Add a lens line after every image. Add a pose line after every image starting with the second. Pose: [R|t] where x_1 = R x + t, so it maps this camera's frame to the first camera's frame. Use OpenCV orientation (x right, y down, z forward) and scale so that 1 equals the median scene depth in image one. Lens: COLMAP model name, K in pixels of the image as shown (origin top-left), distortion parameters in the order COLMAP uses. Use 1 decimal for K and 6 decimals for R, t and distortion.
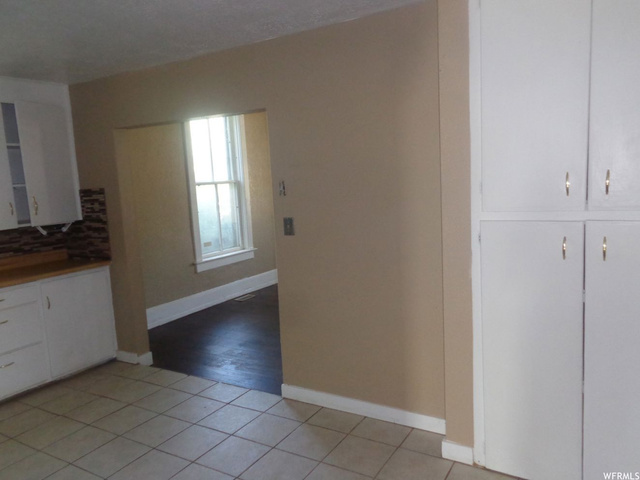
lens RADIAL K [[483.4, 0, 323.1], [0, 483.4, 239.4], [0, 0, 1]] dist [0.004359, 0.008232]
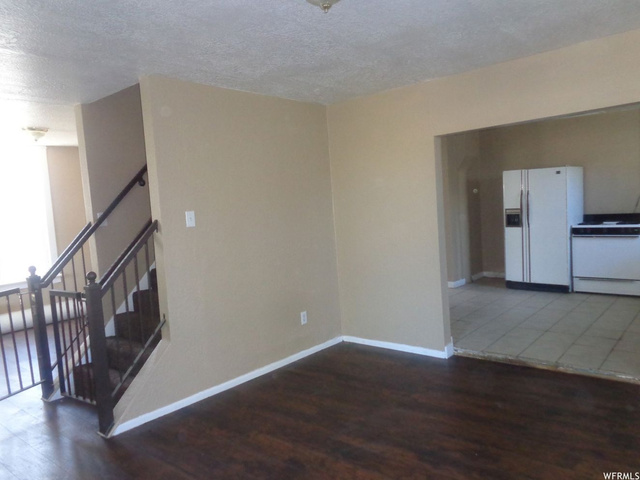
lens RADIAL K [[483.4, 0, 323.1], [0, 483.4, 239.4], [0, 0, 1]] dist [0.004359, 0.008232]
pose [[-0.979754, 0.099260, 0.173869, 0.003413], [0.133173, 0.971565, 0.195771, -0.219387], [-0.149493, 0.214962, -0.965113, 1.826324]]
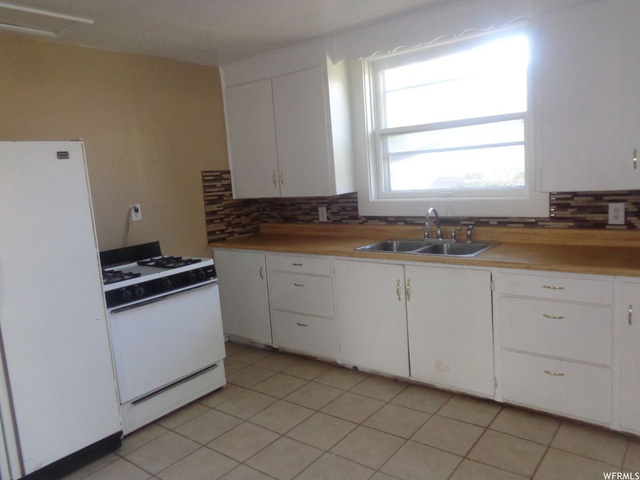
lens RADIAL K [[483.4, 0, 323.1], [0, 483.4, 239.4], [0, 0, 1]] dist [0.004359, 0.008232]
pose [[-0.118791, 0.203973, -0.971743, 0.061406], [-0.047878, 0.976357, 0.210795, -0.068441], [0.991764, 0.071566, -0.106216, 0.589149]]
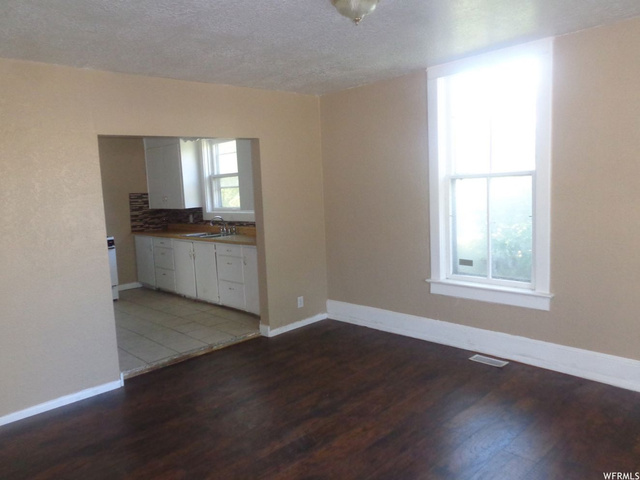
lens RADIAL K [[483.4, 0, 323.1], [0, 483.4, 239.4], [0, 0, 1]] dist [0.004359, 0.008232]
pose [[-0.256037, 0.166218, -0.952269, 0.698598], [-0.064370, 0.979988, 0.188363, -0.206755], [0.964522, 0.109526, -0.240213, 1.395256]]
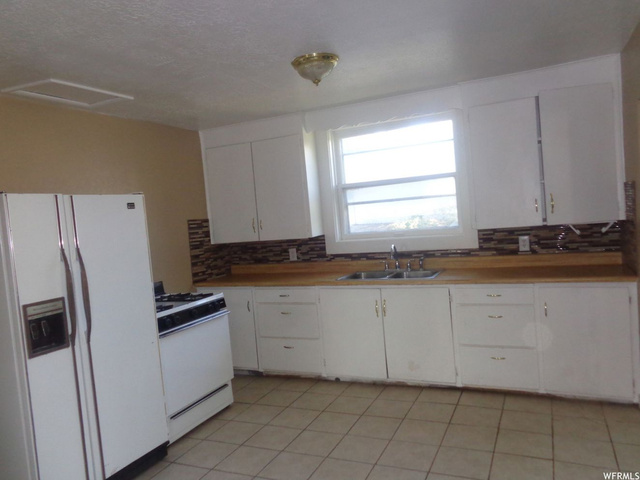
lens RADIAL K [[483.4, 0, 323.1], [0, 483.4, 239.4], [0, 0, 1]] dist [0.004359, 0.008232]
pose [[0.113710, 0.099664, -0.988502, 0.247413], [-0.046593, 0.994396, 0.094899, -0.061016], [0.992421, 0.035266, 0.117716, 0.414360]]
